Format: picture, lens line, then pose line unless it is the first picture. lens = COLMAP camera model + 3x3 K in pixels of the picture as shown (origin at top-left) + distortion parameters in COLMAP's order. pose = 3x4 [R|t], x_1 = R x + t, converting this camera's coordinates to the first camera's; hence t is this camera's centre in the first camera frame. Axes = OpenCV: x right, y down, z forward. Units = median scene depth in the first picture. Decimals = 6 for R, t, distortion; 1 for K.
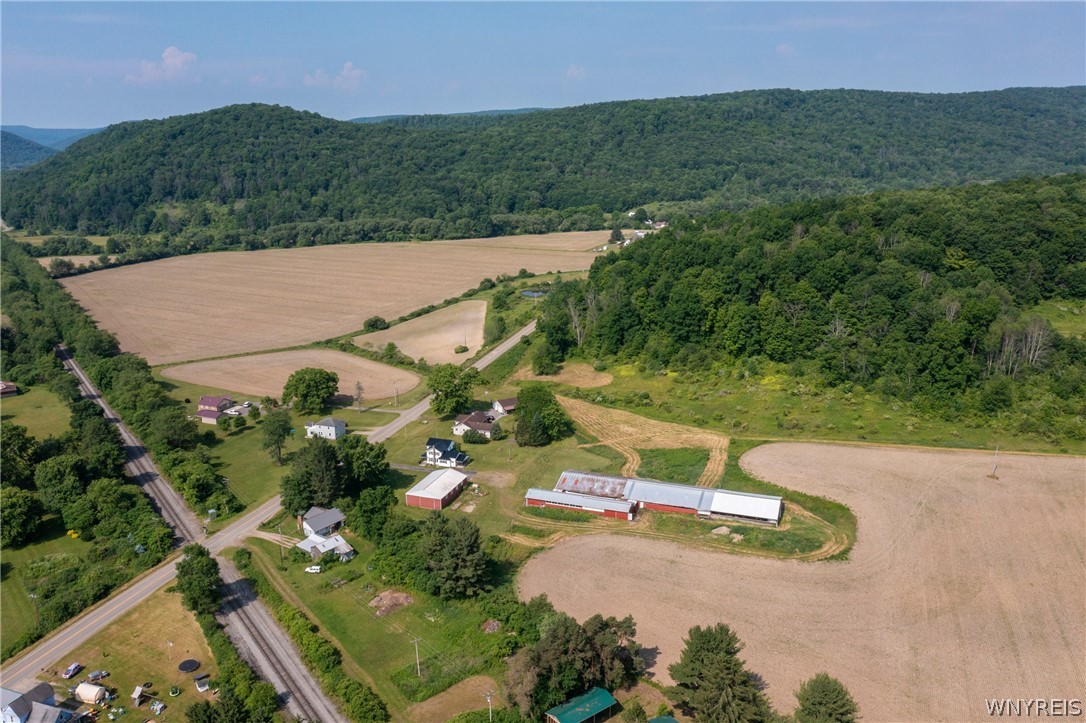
lens RADIAL K [[847.6, 0, 543.0], [0, 847.6, 361.5], [0, 0, 1]] dist [-0.017951, 0.021141]
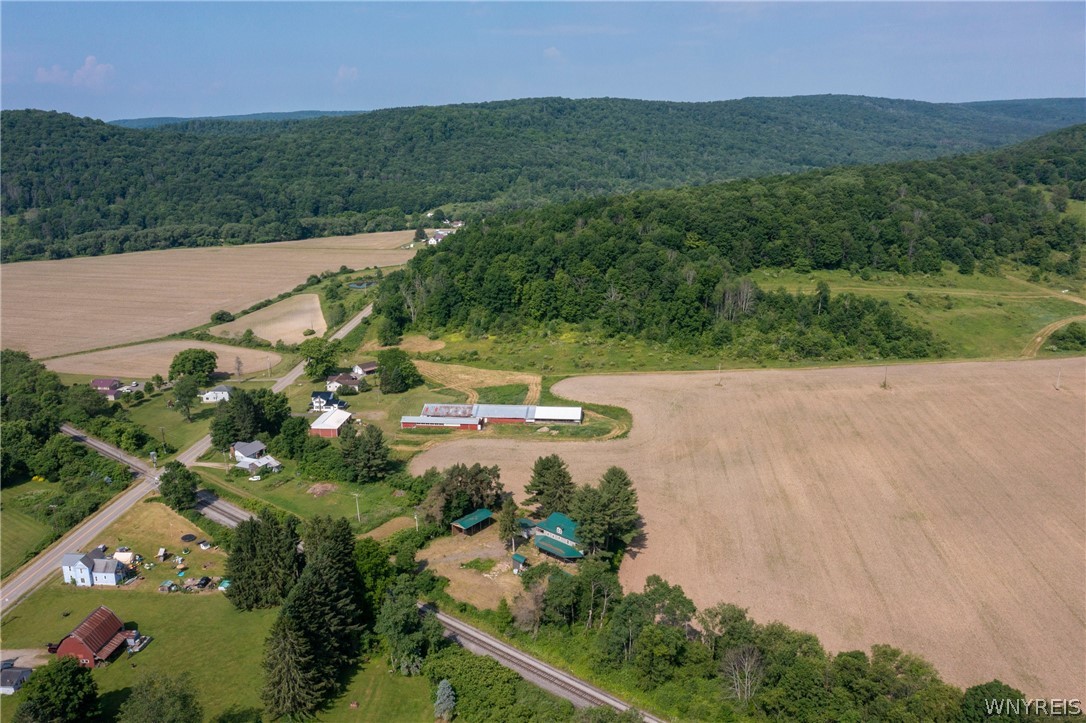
lens RADIAL K [[847.6, 0, 543.0], [0, 847.6, 361.5], [0, 0, 1]] dist [-0.017951, 0.021141]
pose [[0.968244, -0.064445, 0.241560, -0.068974], [0.064915, 0.997873, 0.006022, 0.039738], [-0.241434, 0.009850, 0.970367, -0.210791]]
